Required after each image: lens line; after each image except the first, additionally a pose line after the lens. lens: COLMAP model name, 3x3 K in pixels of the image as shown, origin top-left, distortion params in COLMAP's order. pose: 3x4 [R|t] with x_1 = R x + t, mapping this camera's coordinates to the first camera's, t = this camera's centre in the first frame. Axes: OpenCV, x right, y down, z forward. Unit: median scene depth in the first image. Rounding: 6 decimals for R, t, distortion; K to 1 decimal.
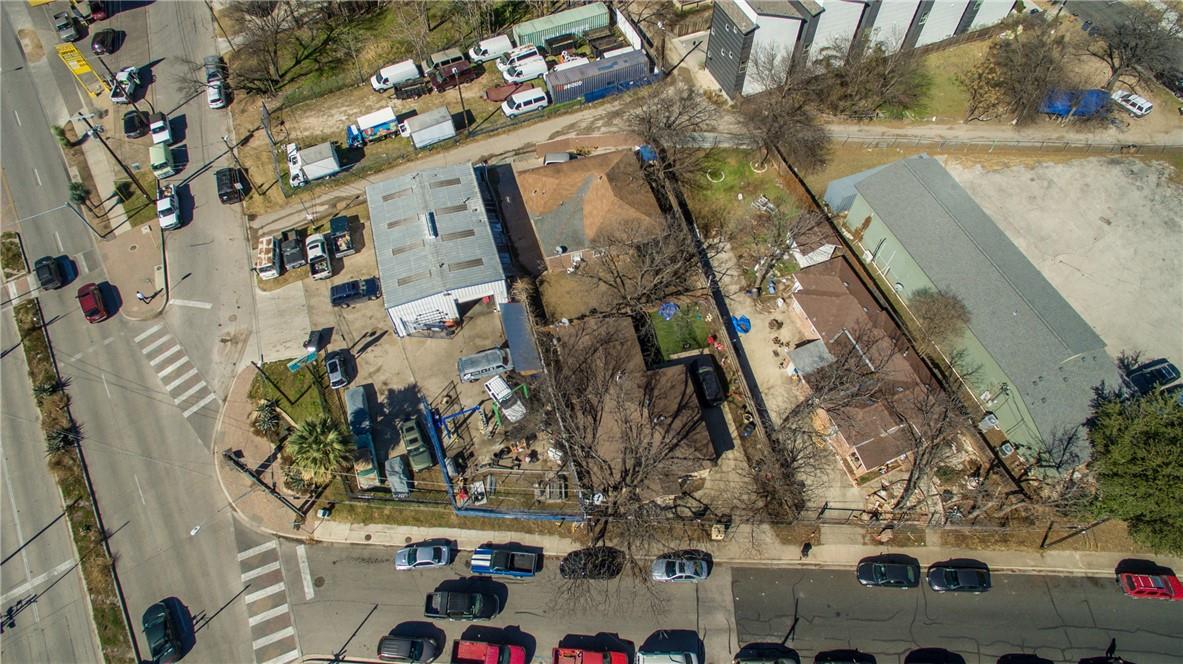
lens RADIAL K [[690.6, 0, 591.5], [0, 690.6, 332.0], [0, 0, 1]] dist [-0.121794, 0.087912]
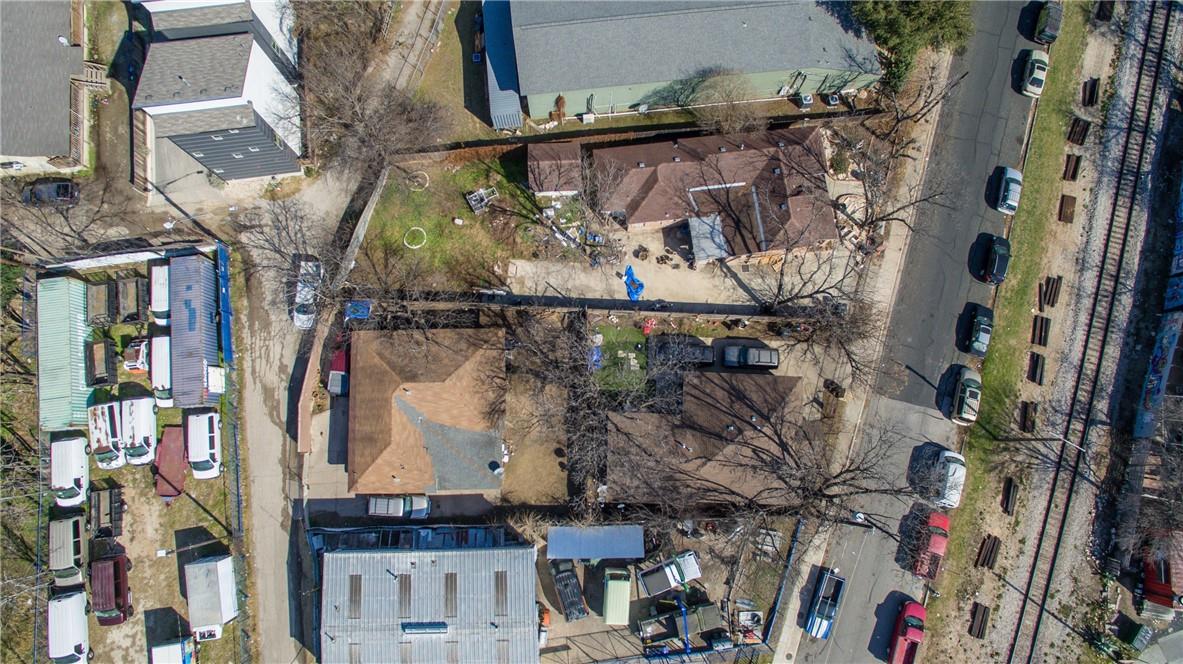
lens RADIAL K [[690.6, 0, 591.5], [0, 690.6, 332.0], [0, 0, 1]] dist [-0.121794, 0.087912]
pose [[0.260537, -0.950238, 0.170785, -0.001286], [0.813625, 0.311329, 0.491008, -0.487170], [-0.519745, 0.011029, 0.854250, 0.268144]]
